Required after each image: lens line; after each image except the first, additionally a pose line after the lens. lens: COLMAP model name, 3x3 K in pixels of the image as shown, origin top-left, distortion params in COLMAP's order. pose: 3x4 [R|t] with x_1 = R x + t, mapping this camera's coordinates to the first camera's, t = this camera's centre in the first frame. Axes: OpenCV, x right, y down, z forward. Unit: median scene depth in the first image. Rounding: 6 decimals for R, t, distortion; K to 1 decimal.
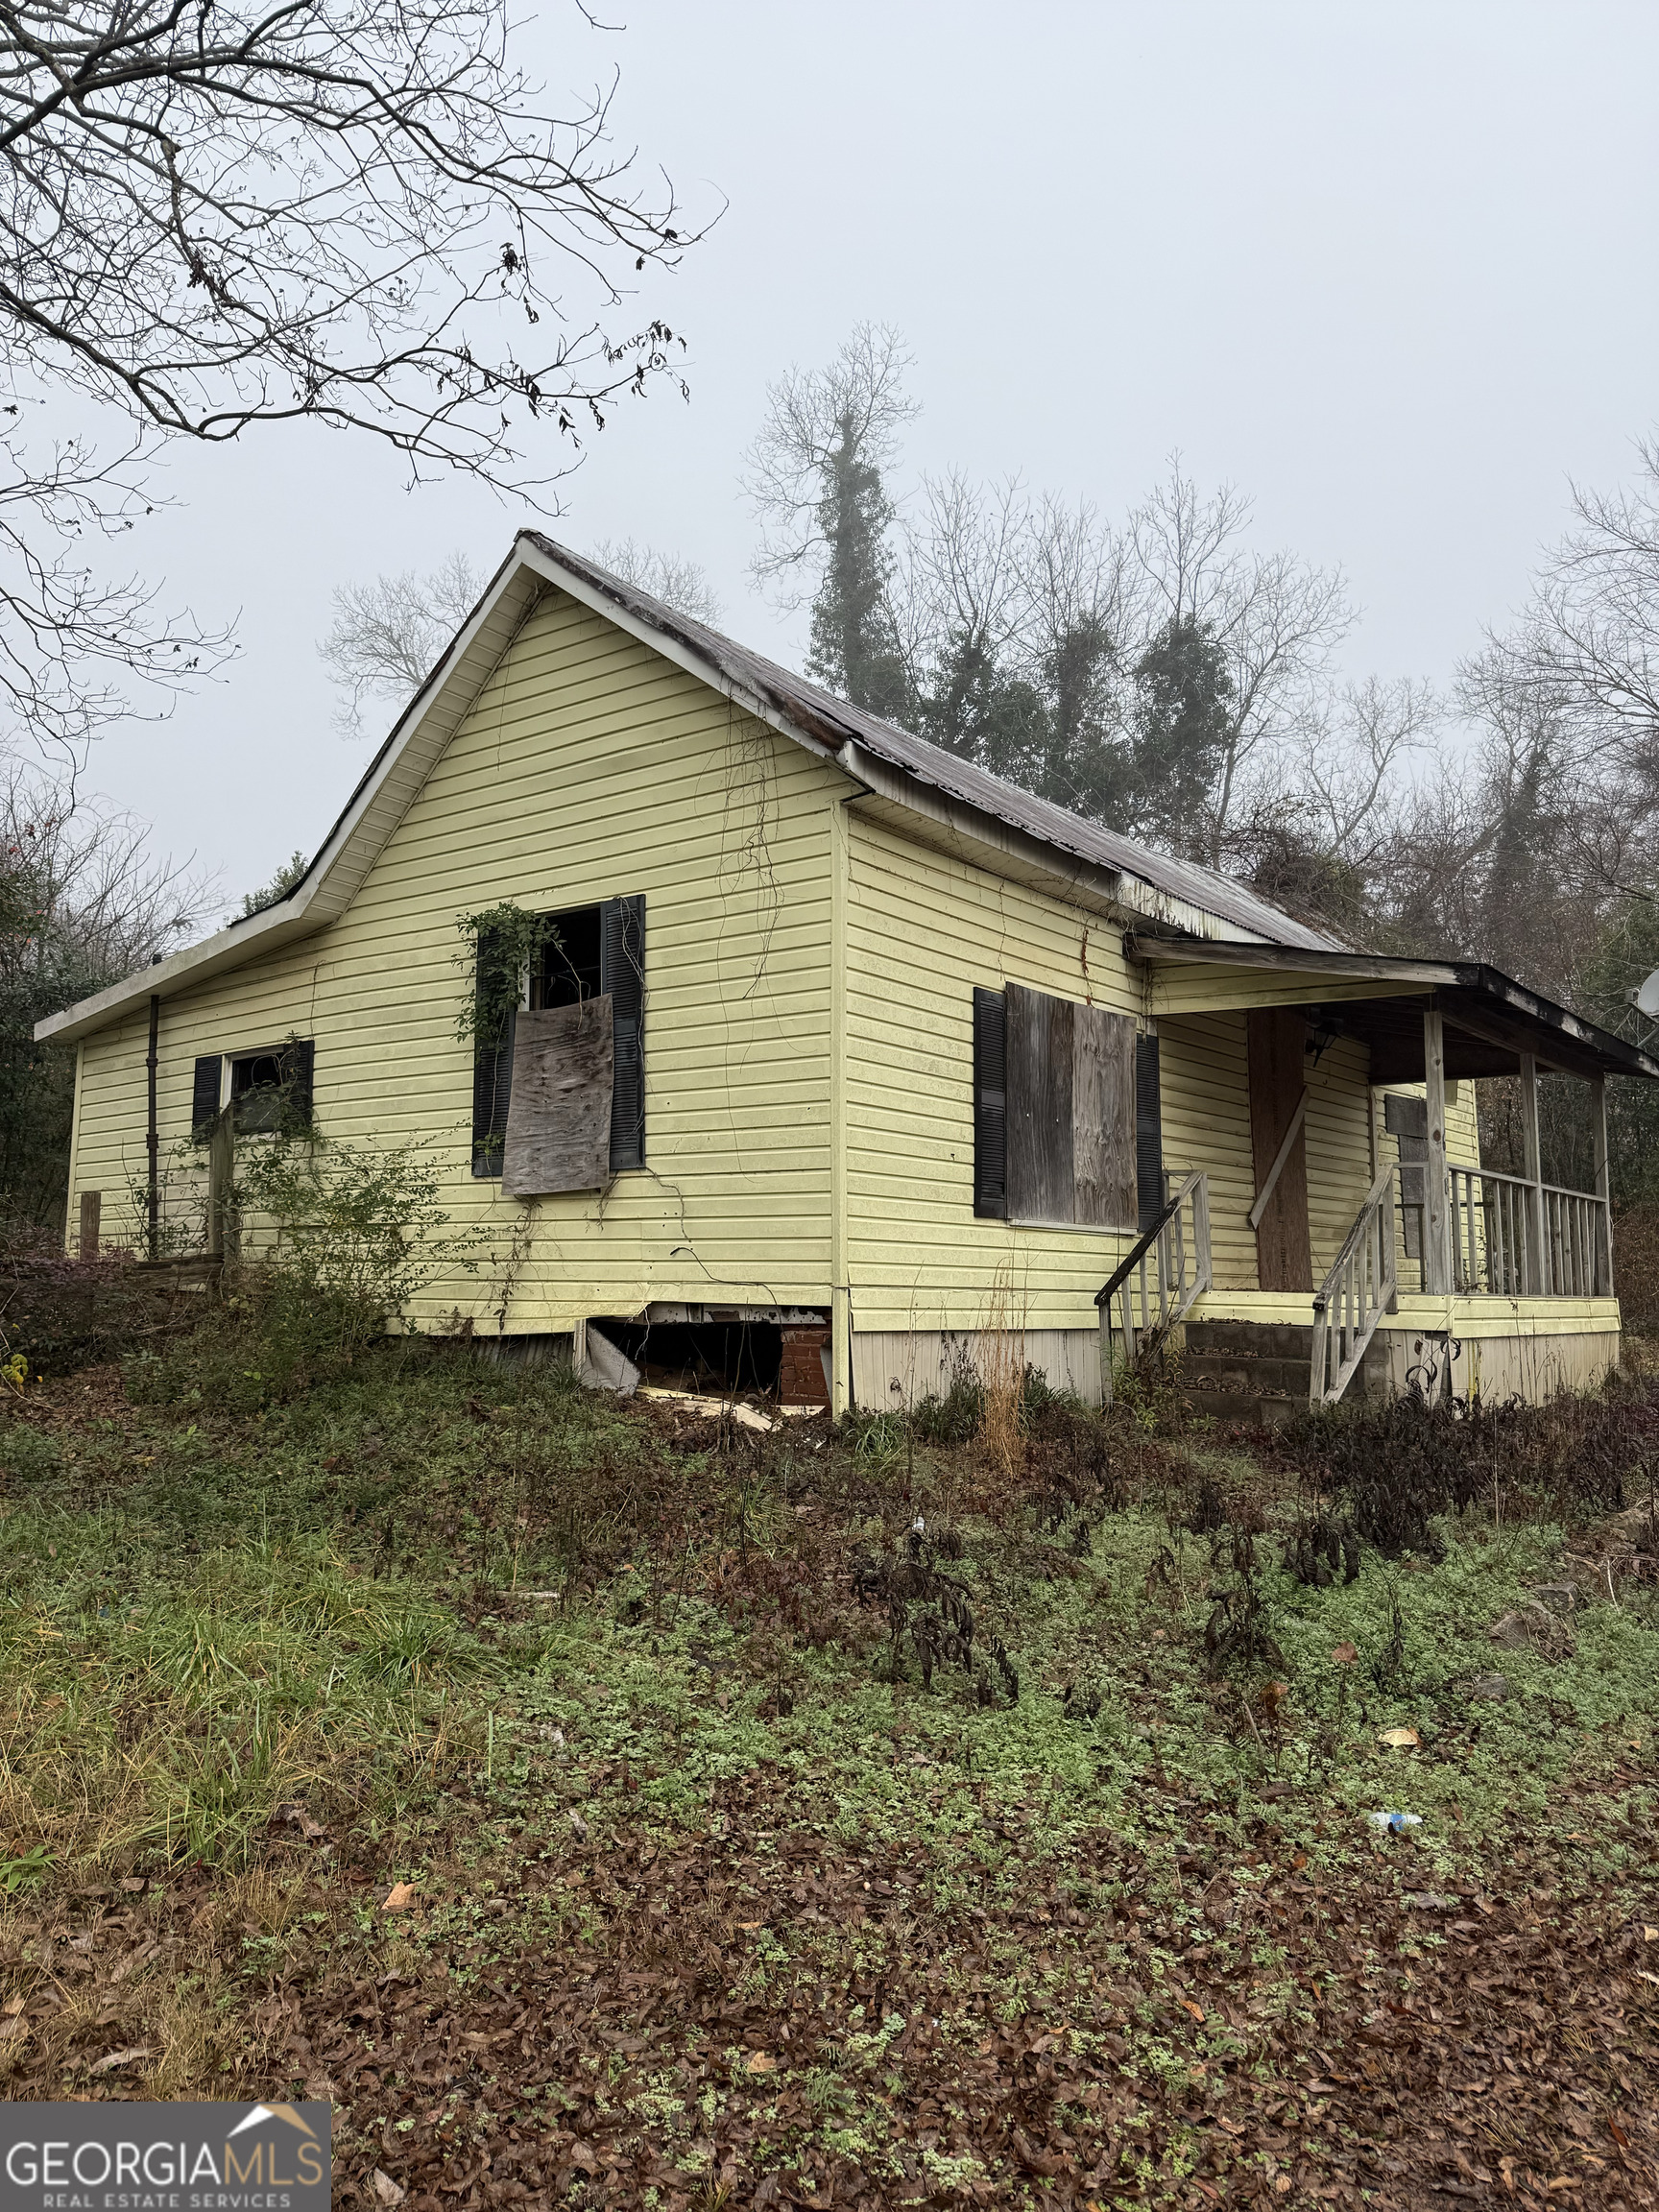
lens RADIAL K [[1547.8, 0, 815.8], [0, 1547.8, 1114.6], [0, 0, 1]] dist [0.174944, -0.359049]
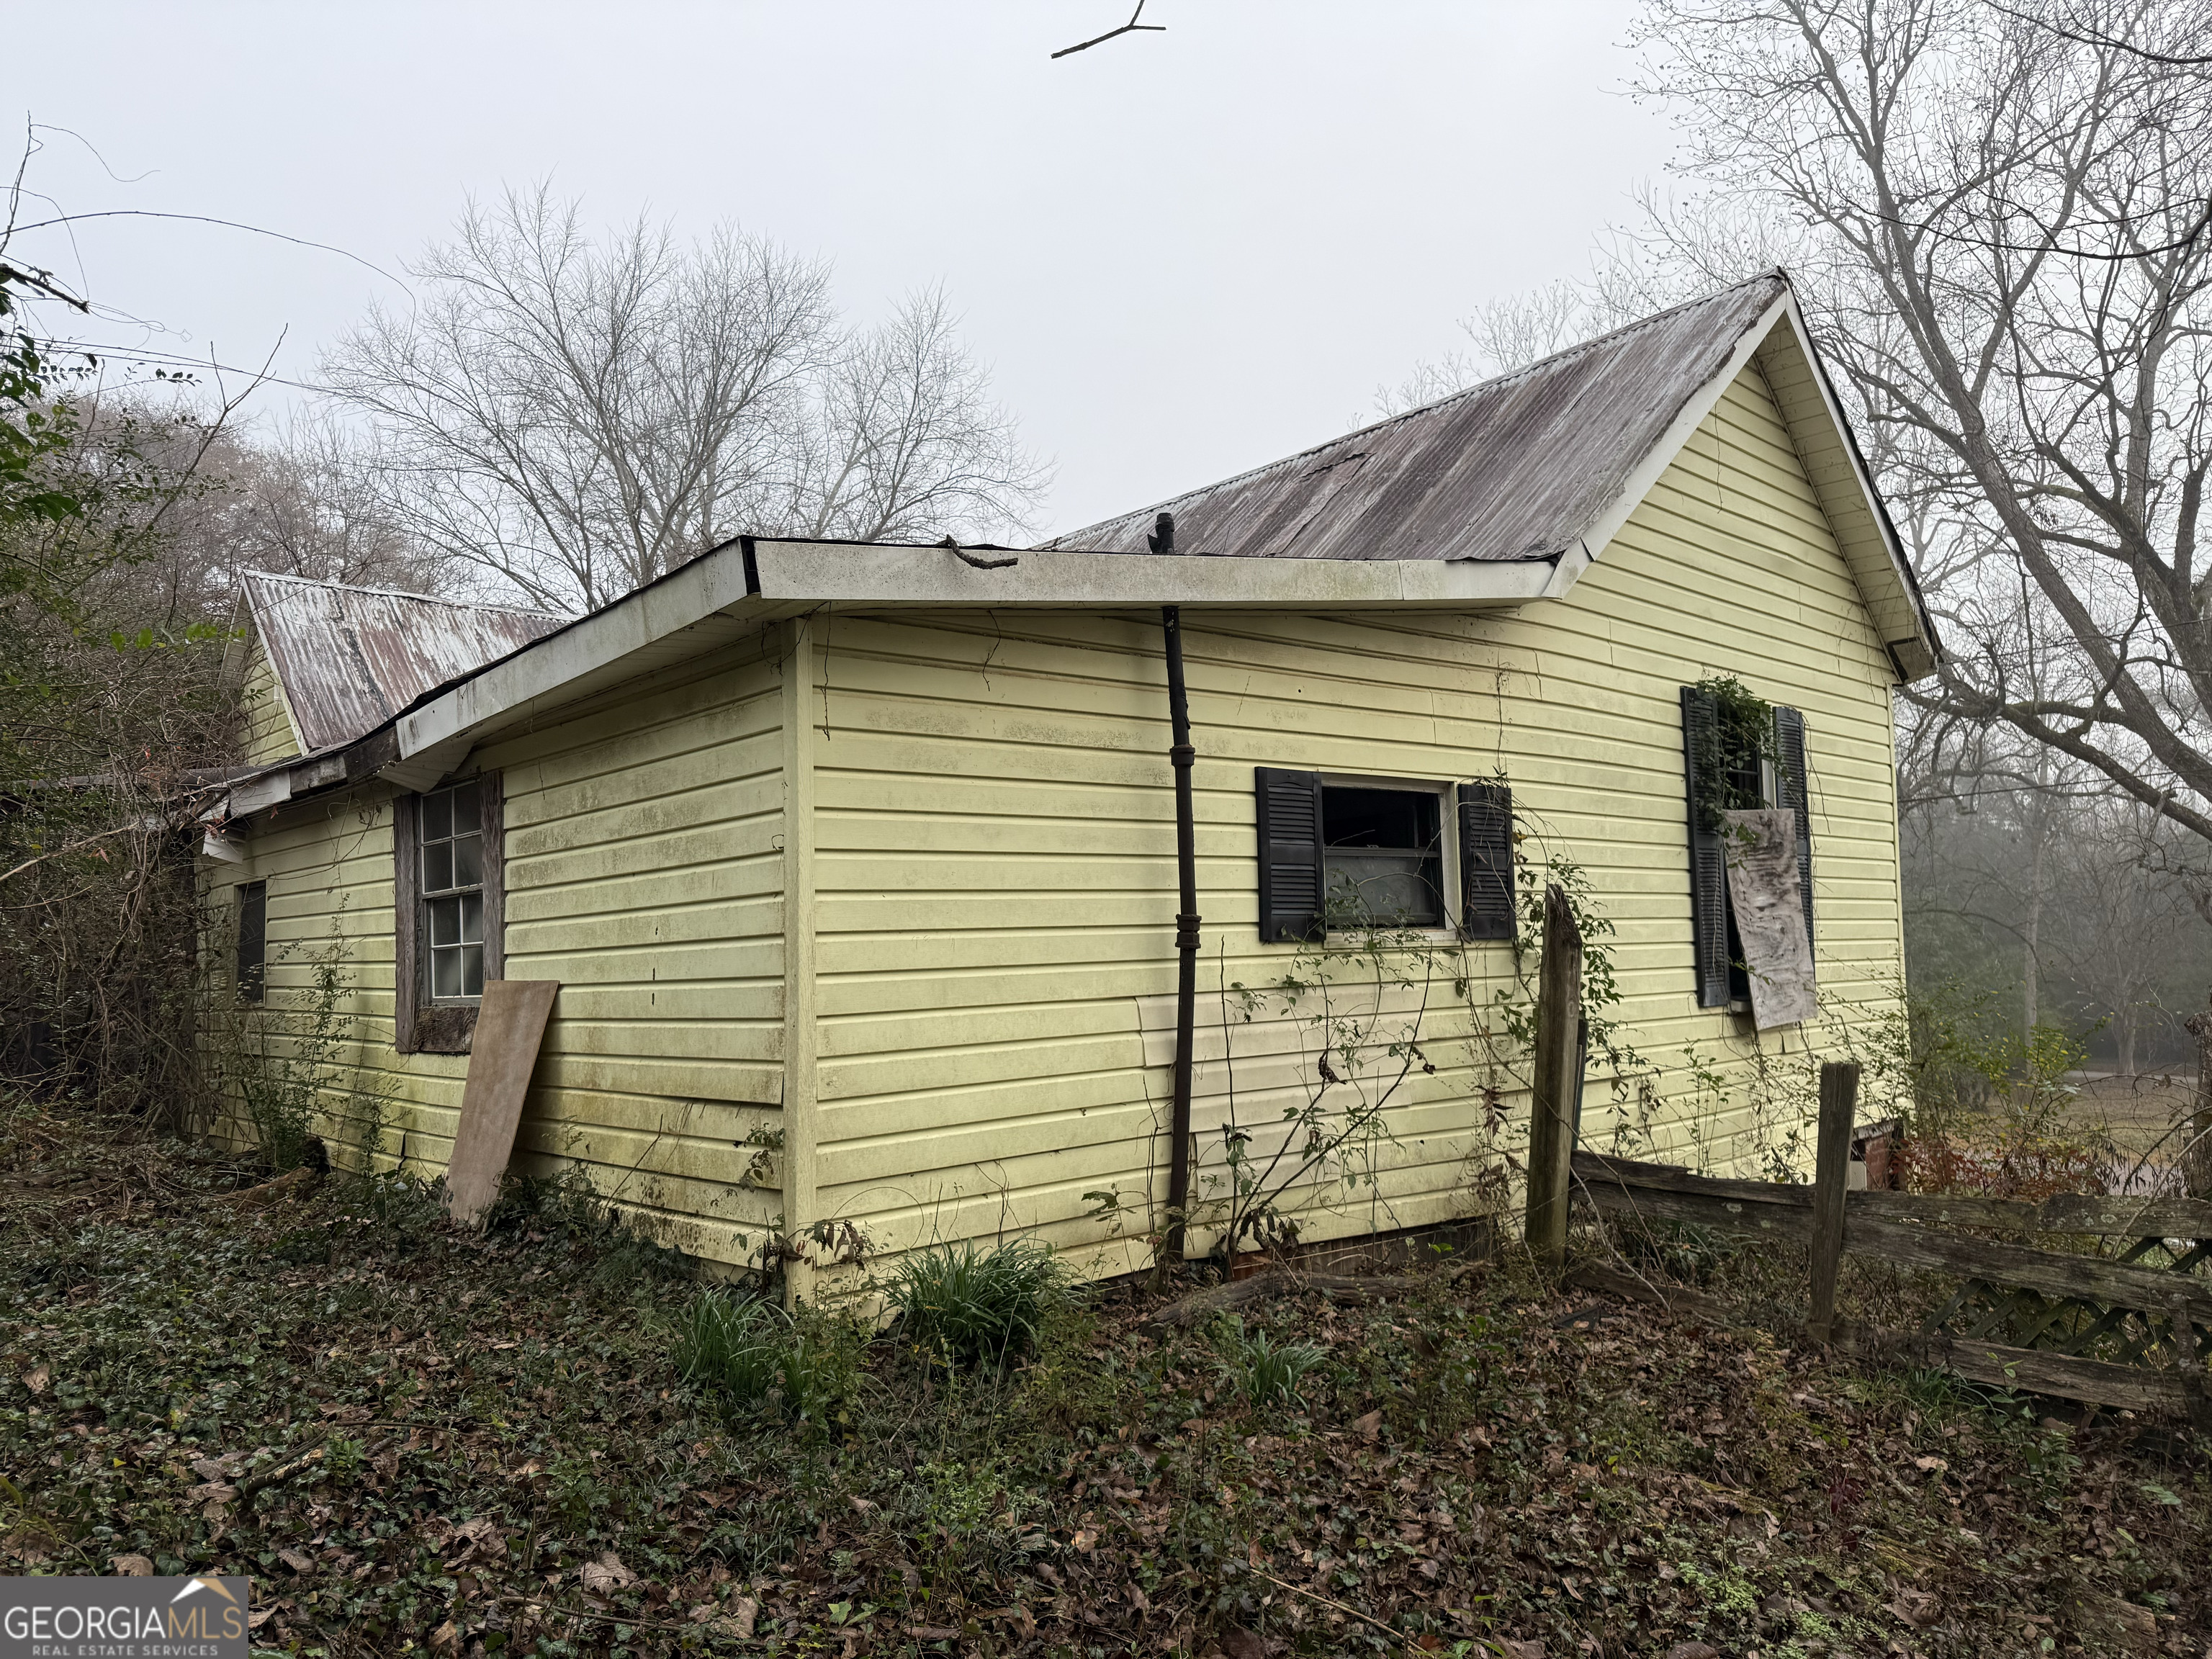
lens RADIAL K [[1547.8, 0, 1111.5], [0, 1547.8, 832.1], [0, 0, 1]] dist [0.174944, -0.359049]
pose [[0.164085, 0.072592, 0.983772, -1.111280], [-0.071750, 0.995525, -0.061492, 0.023016], [-0.983833, -0.060496, 0.168559, 1.218390]]
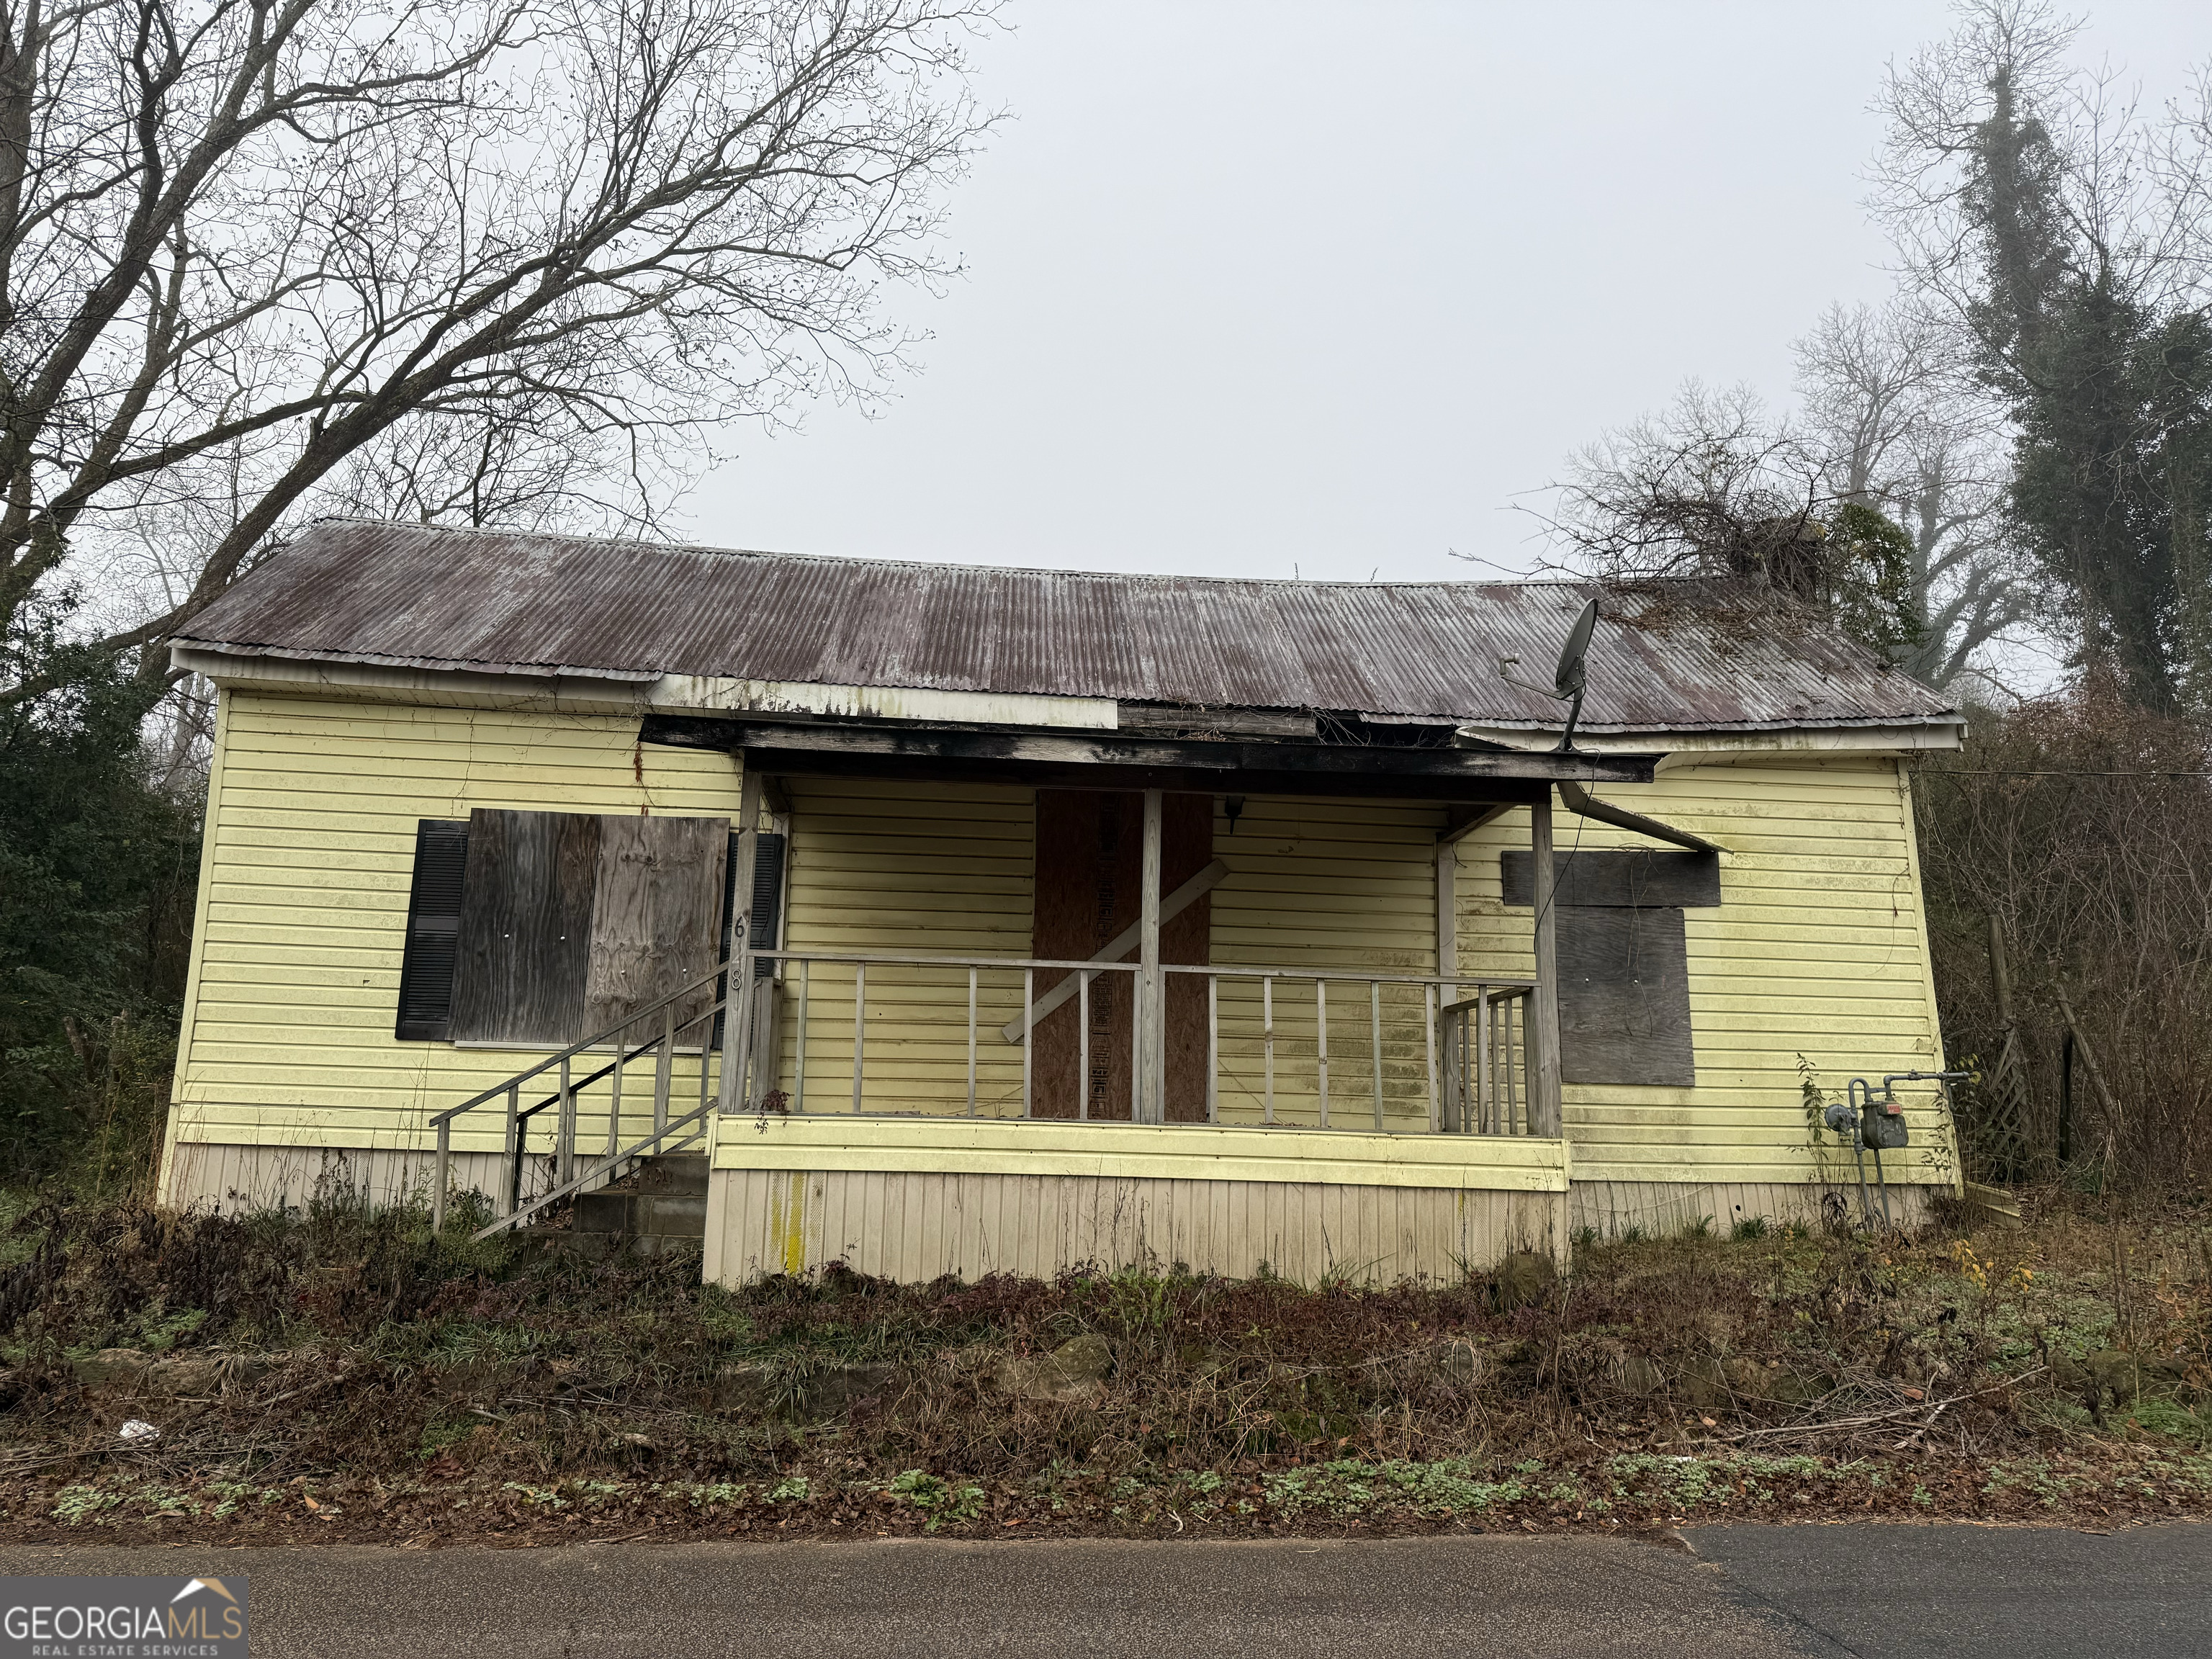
lens RADIAL K [[1549.7, 0, 1103.1], [0, 1549.7, 833.2], [0, 0, 1]] dist [0.093802, -0.129627]
pose [[0.676640, -0.131860, -0.724410, 1.174323], [0.060920, 0.990487, -0.123390, 0.085781], [0.733789, 0.039359, 0.678236, 0.613059]]
